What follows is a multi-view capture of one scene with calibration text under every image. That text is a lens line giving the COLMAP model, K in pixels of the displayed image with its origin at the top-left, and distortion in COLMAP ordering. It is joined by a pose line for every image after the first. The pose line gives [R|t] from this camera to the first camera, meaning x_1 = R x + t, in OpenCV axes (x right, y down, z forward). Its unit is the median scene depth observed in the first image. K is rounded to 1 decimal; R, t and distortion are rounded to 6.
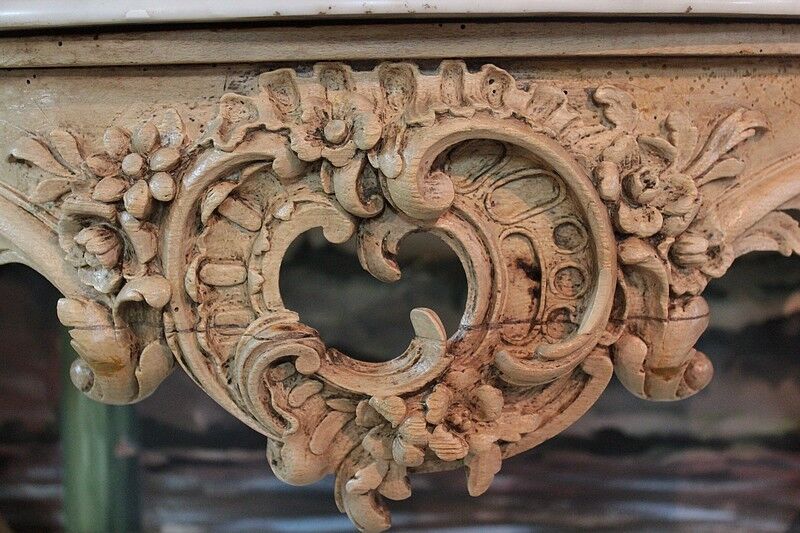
lens RADIAL K [[1121.4, 0, 411.5], [0, 1121.4, 273.3], [0, 0, 1]] dist [-0.036491, 0.000000]
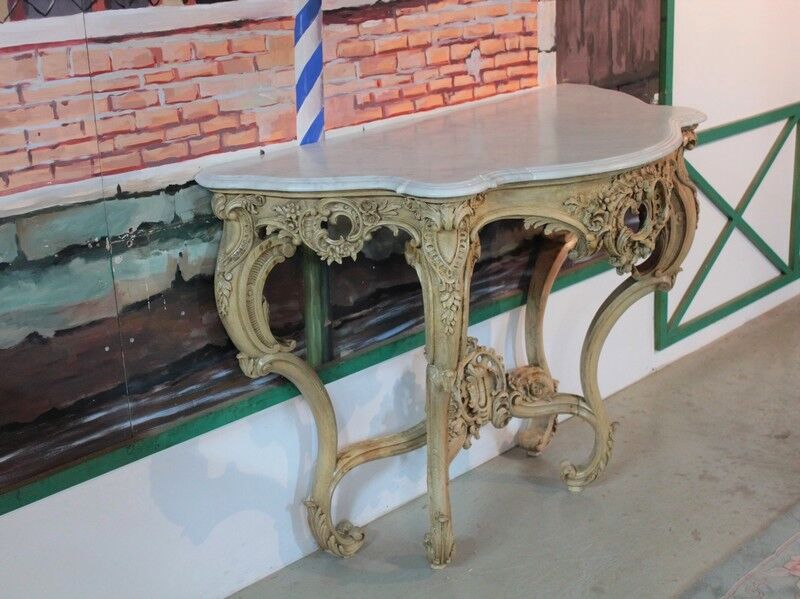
lens RADIAL K [[1206.2, 0, 395.2], [0, 1206.2, 303.8], [0, 0, 1]] dist [-0.053951, 0.000000]
pose [[0.689172, -0.252030, 0.679355, -3.994822], [0.152398, 0.967006, 0.204144, -0.769124], [-0.708390, -0.037158, 0.704842, -1.701797]]
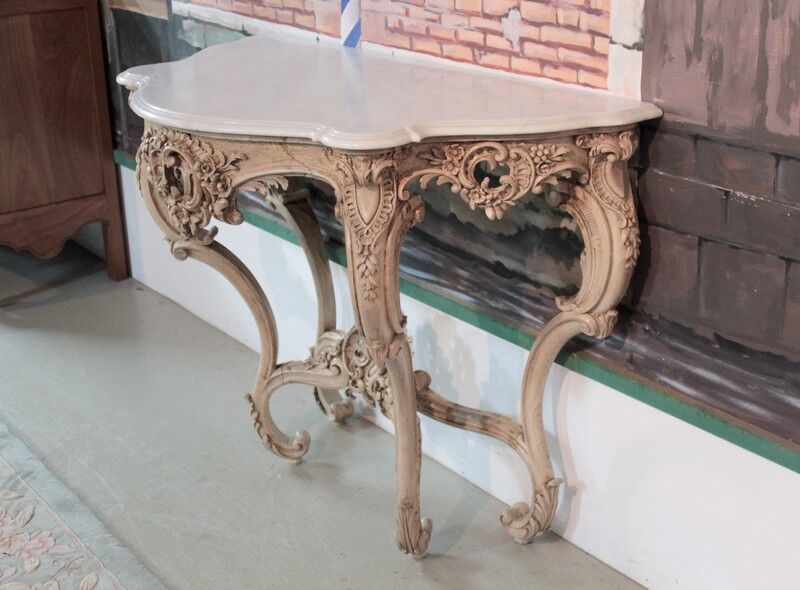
lens RADIAL K [[1186.8, 0, 401.8], [0, 1186.8, 293.9], [0, 0, 1]] dist [-0.051329, 0.000000]
pose [[0.616688, 0.276819, -0.736931, 3.816979], [-0.102460, 0.956395, 0.273515, -0.863954], [0.780512, -0.093167, 0.618160, -1.096083]]
